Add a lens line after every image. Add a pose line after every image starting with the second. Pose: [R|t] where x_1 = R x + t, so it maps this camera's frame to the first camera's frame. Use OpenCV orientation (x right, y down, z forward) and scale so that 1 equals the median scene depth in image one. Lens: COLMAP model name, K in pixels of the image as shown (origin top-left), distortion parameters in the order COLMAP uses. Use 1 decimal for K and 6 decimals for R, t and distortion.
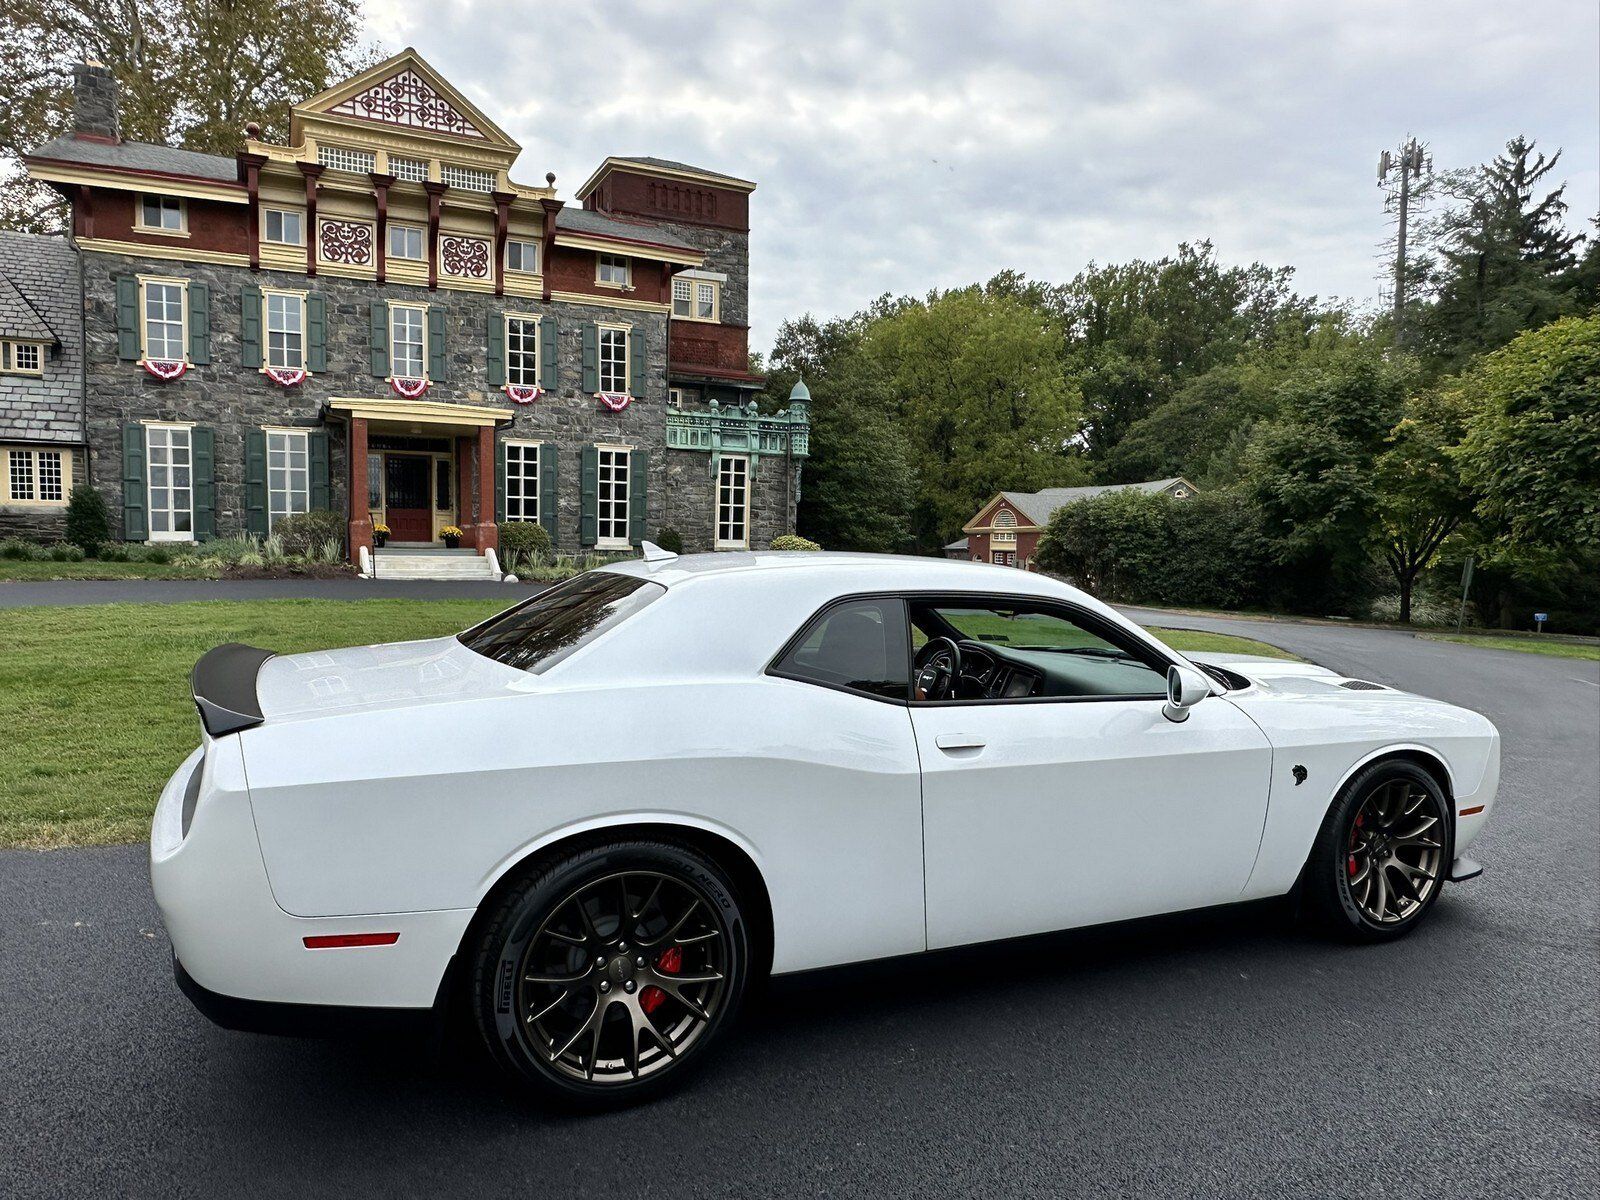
lens RADIAL K [[1091.1, 0, 798.5], [0, 1091.1, 600.1], [0, 0, 1]] dist [-0.003912, -0.002250]
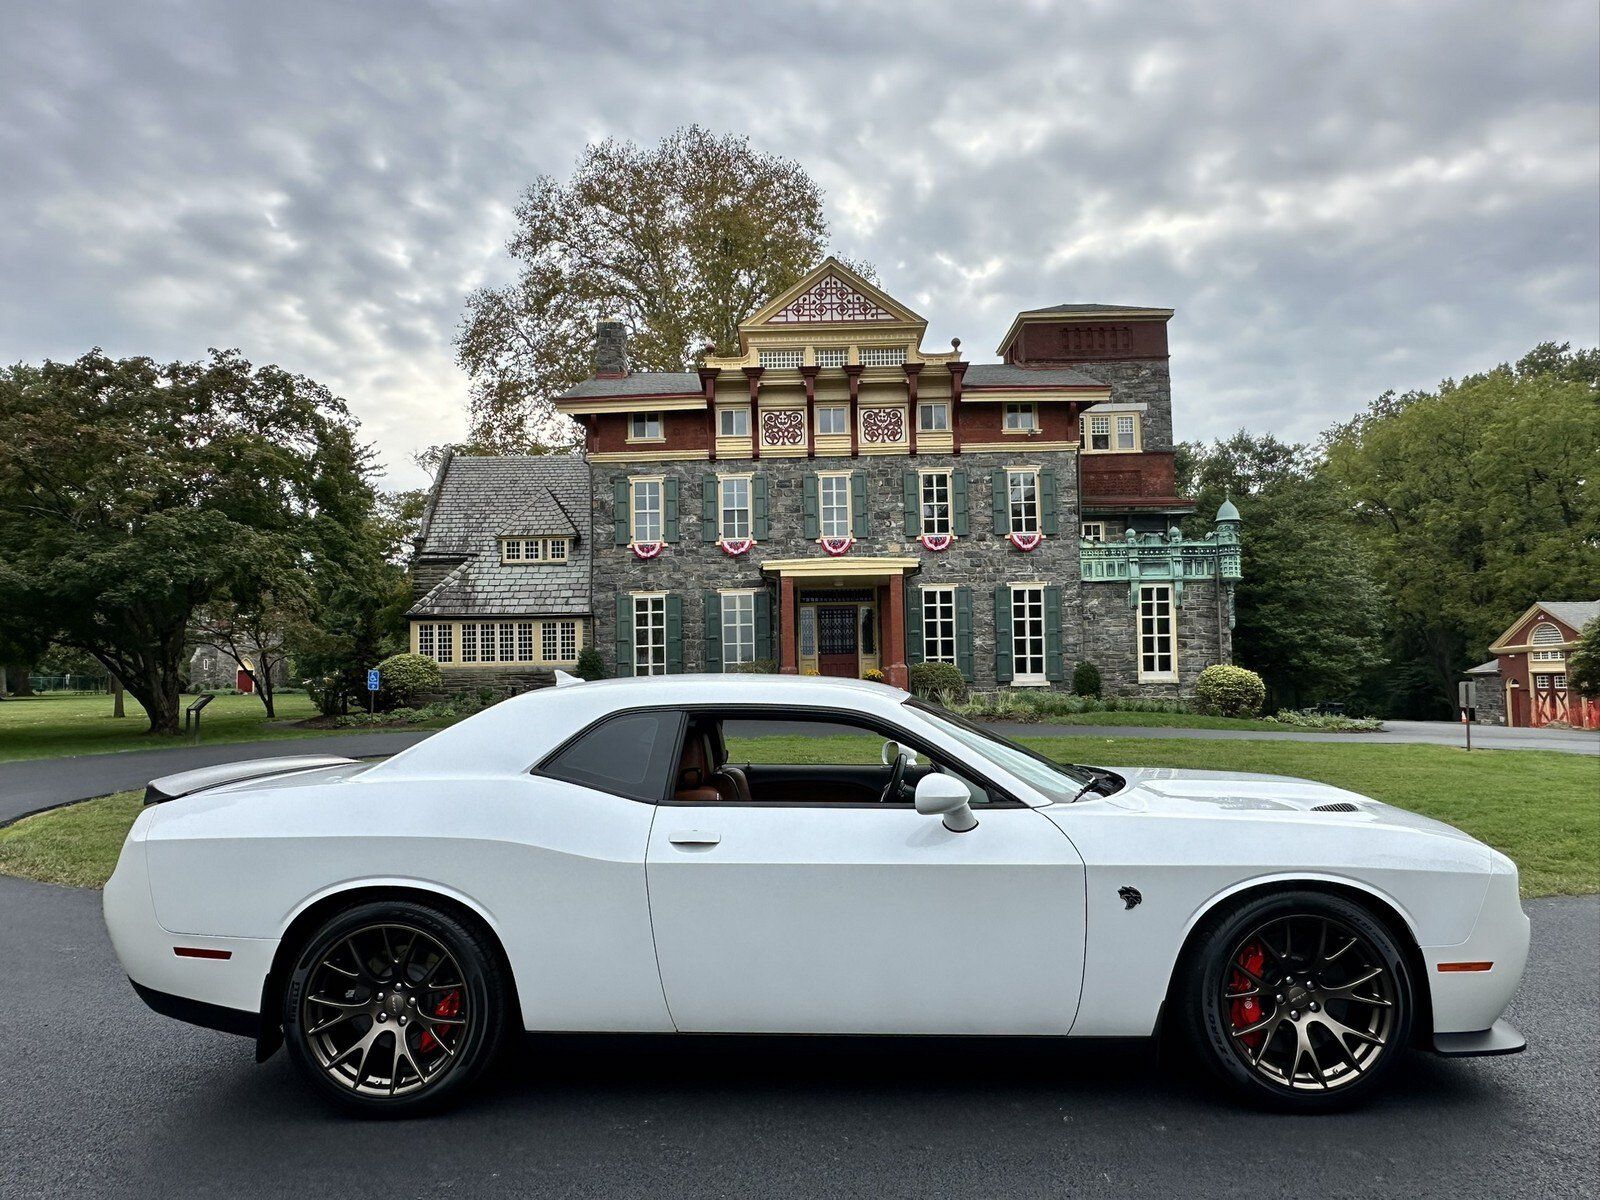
lens RADIAL K [[1091.1, 0, 783.8], [0, 1091.1, 583.5], [0, 0, 1]] dist [-0.003912, -0.002250]
pose [[0.883732, -0.074835, -0.461971, 0.099572], [0.007750, 0.989337, -0.145438, 0.004549], [0.467929, 0.124948, 0.874889, 0.004128]]
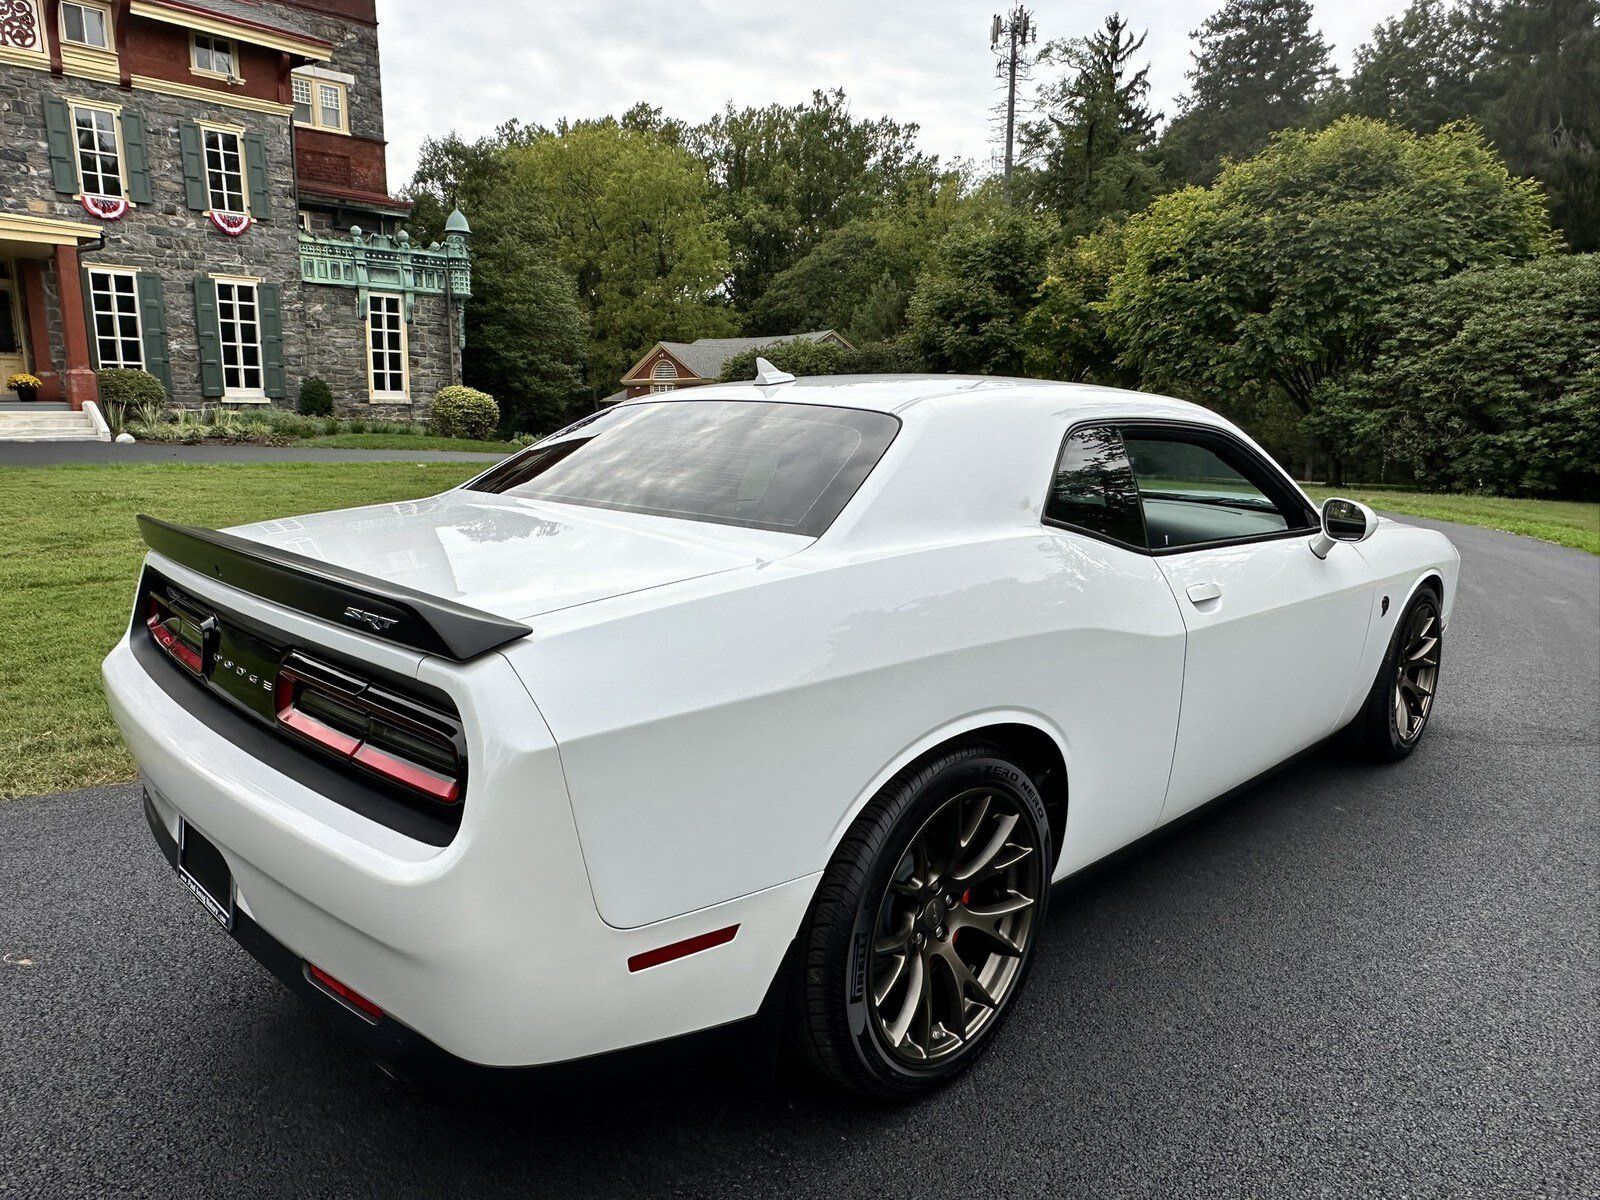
lens RADIAL K [[1091.1, 0, 805.3], [0, 1091.1, 604.5], [0, 0, 1]] dist [-0.003912, -0.002250]
pose [[0.938805, -0.067295, 0.337812, -0.056957], [0.021413, 0.990235, 0.137753, 0.001690], [-0.343783, -0.122089, 0.931079, 0.039615]]
